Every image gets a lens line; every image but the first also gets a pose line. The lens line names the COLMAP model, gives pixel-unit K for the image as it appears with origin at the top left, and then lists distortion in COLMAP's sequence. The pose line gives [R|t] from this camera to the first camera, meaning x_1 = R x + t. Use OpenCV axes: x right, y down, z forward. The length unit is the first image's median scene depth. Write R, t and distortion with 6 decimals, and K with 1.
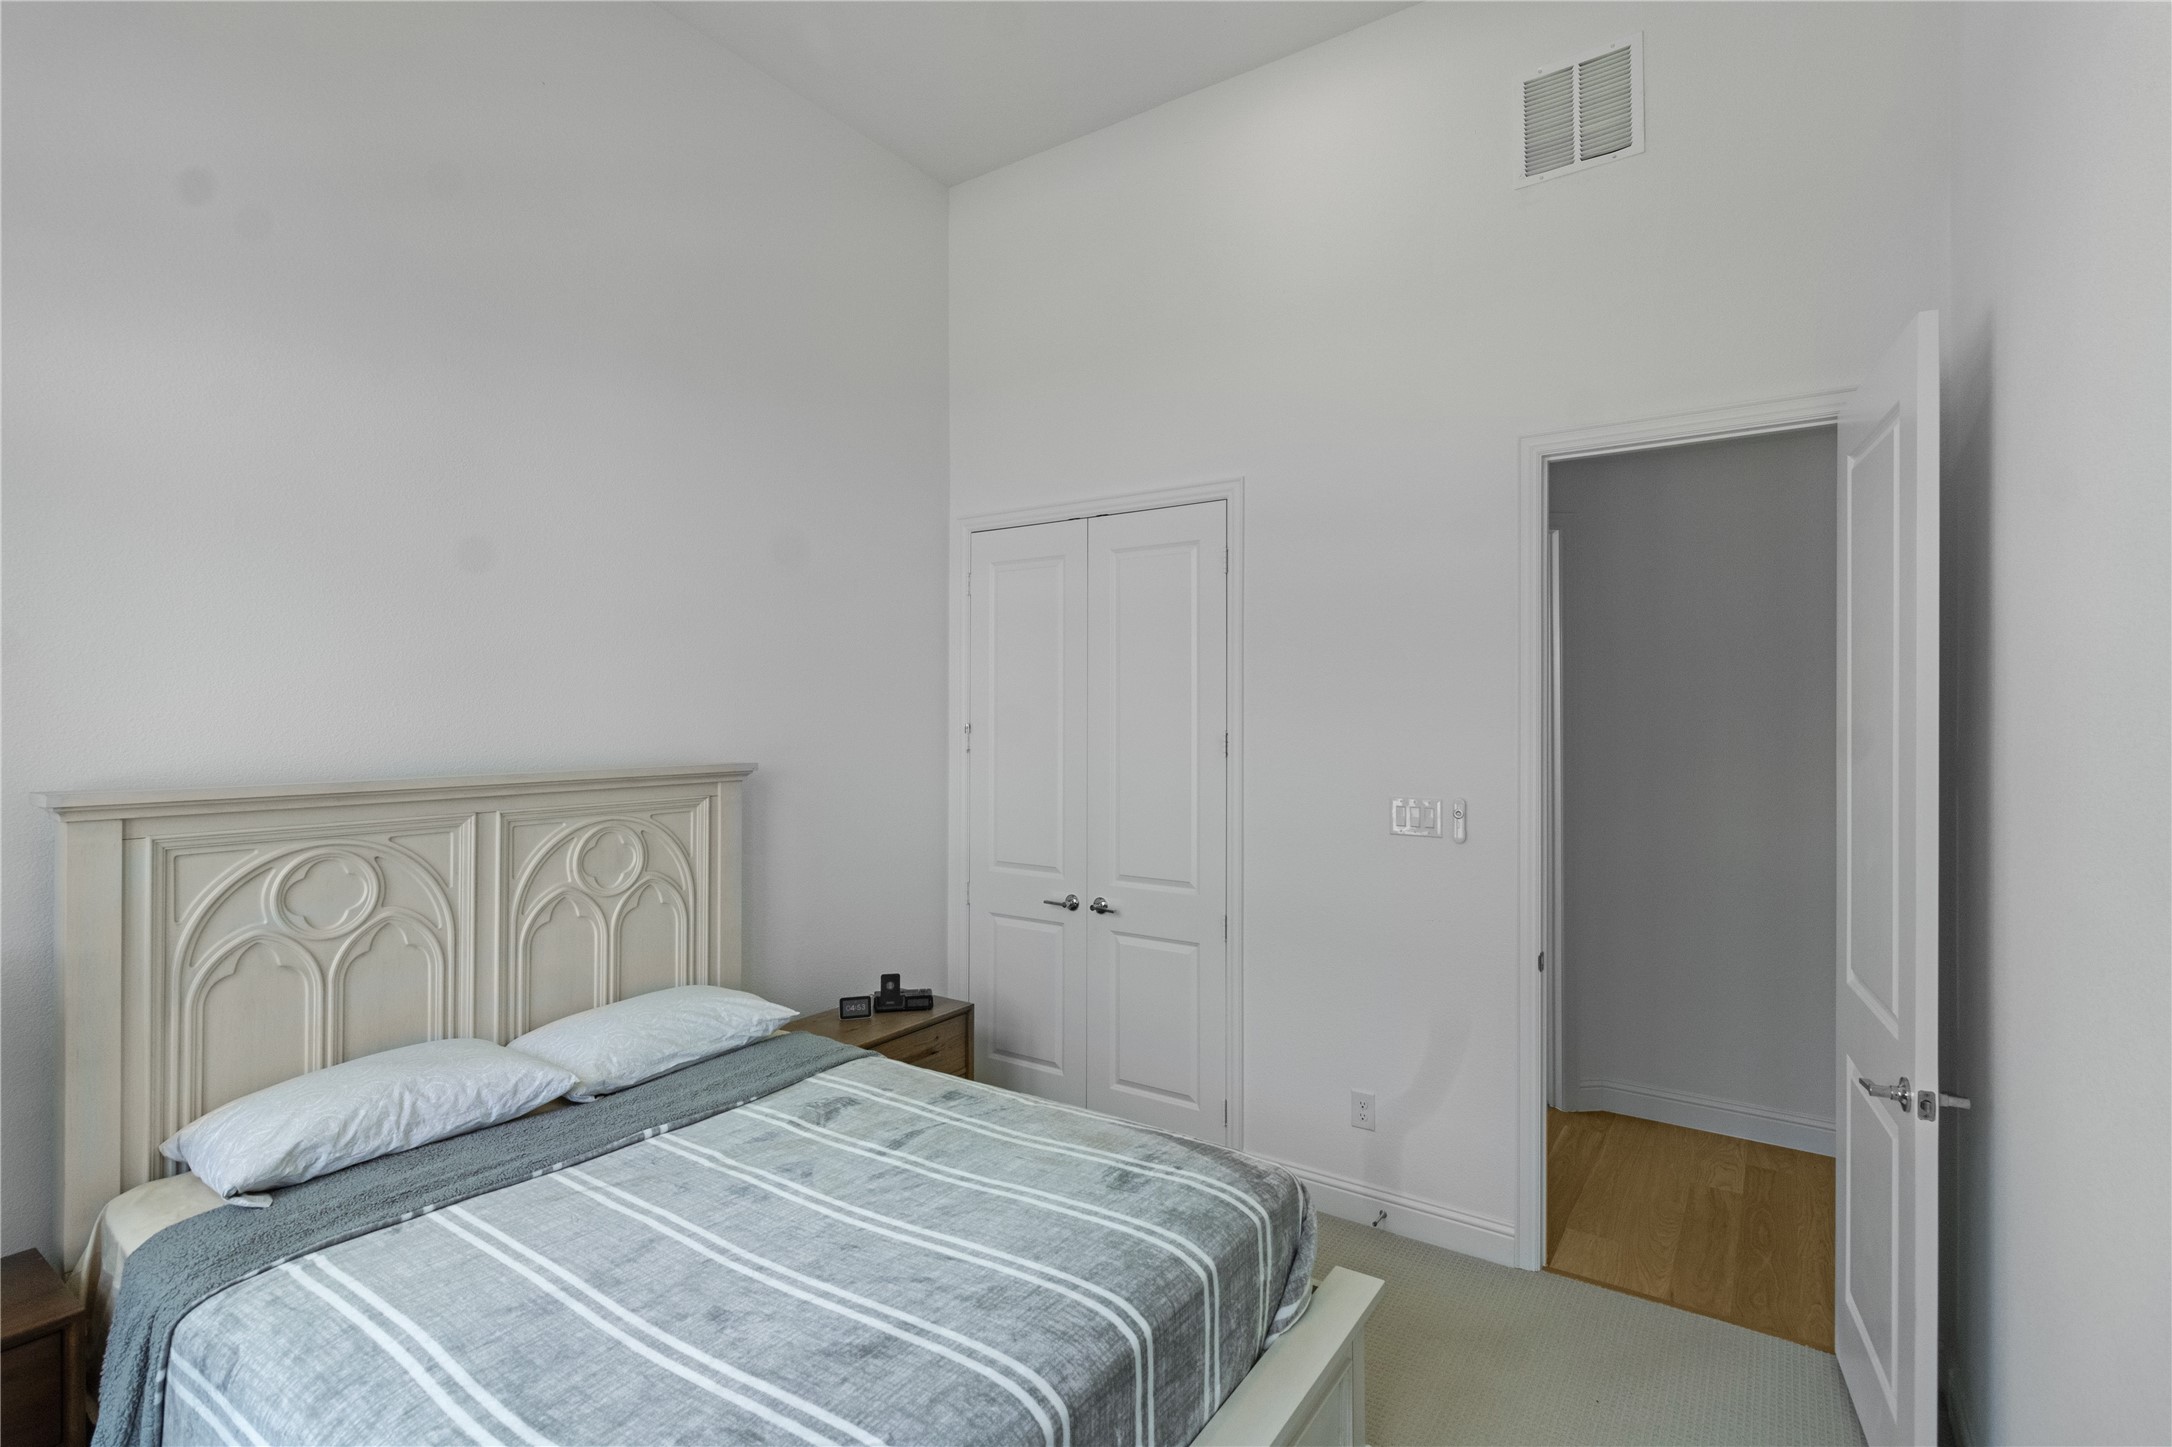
lens RADIAL K [[1020.0, 0, 1087.5], [0, 1020.0, 696.6], [0, 0, 1]] dist [0.000130, -0.000057]
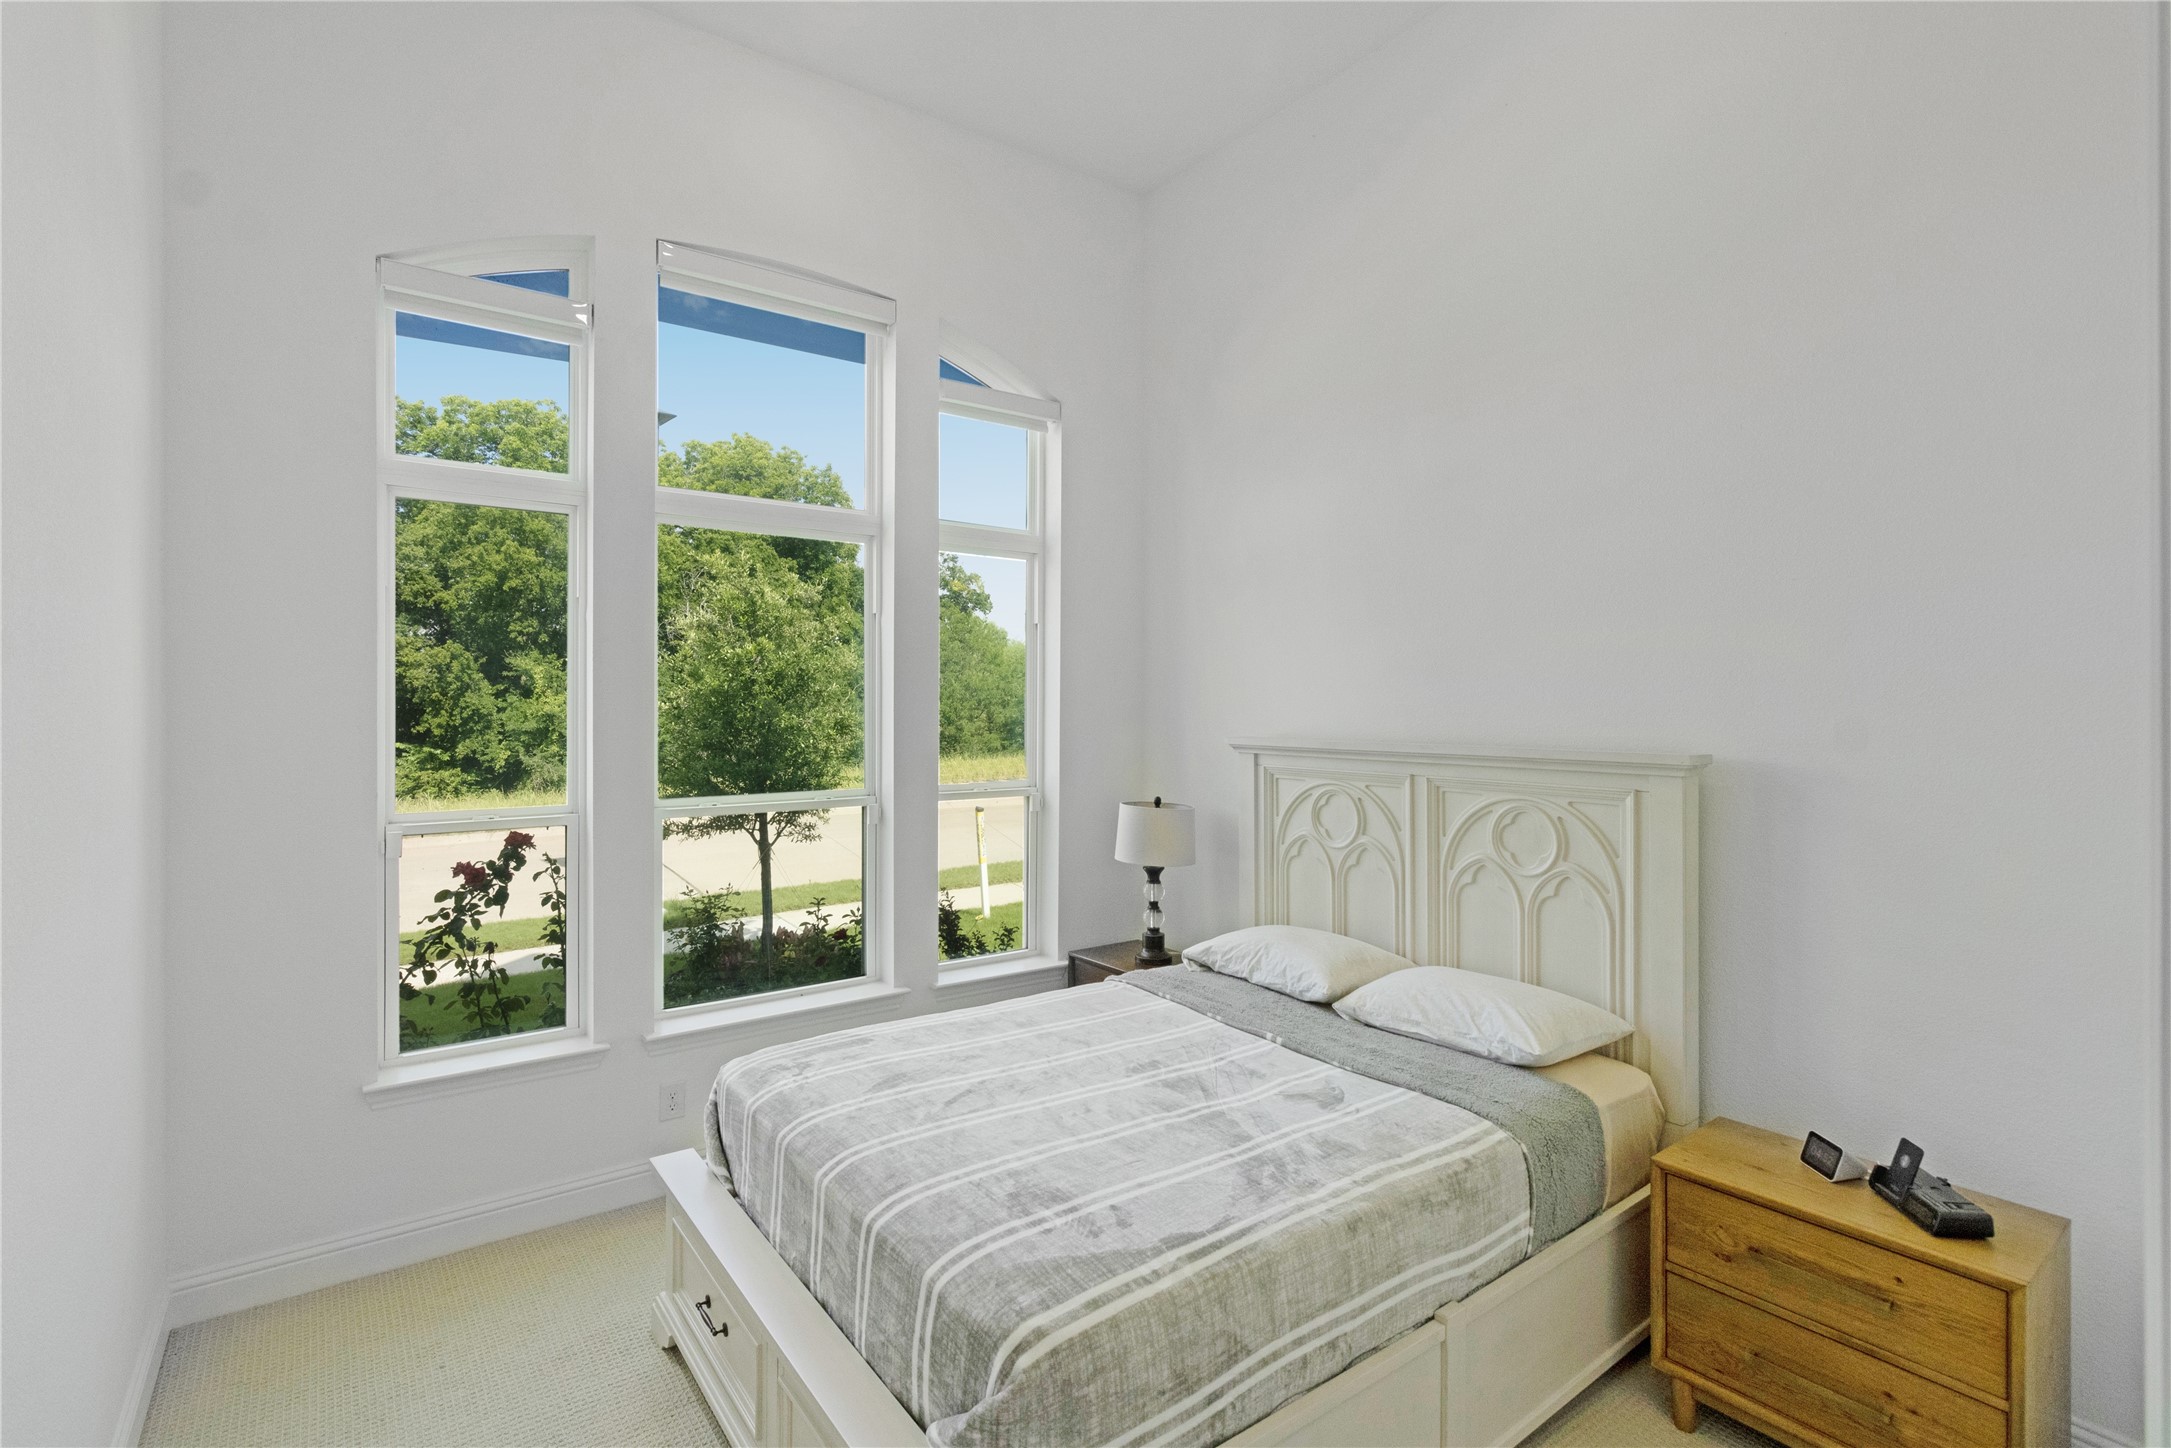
lens RADIAL K [[1013.4, 0, 1084.6], [0, 1013.4, 691.6], [0, 0, 1]] dist [0.000757, 0.000187]
pose [[-0.322173, -0.006975, -0.946655, 0.681028], [0.018955, 0.999725, -0.013817, 0.022667], [0.946491, -0.022395, -0.321952, 1.018686]]
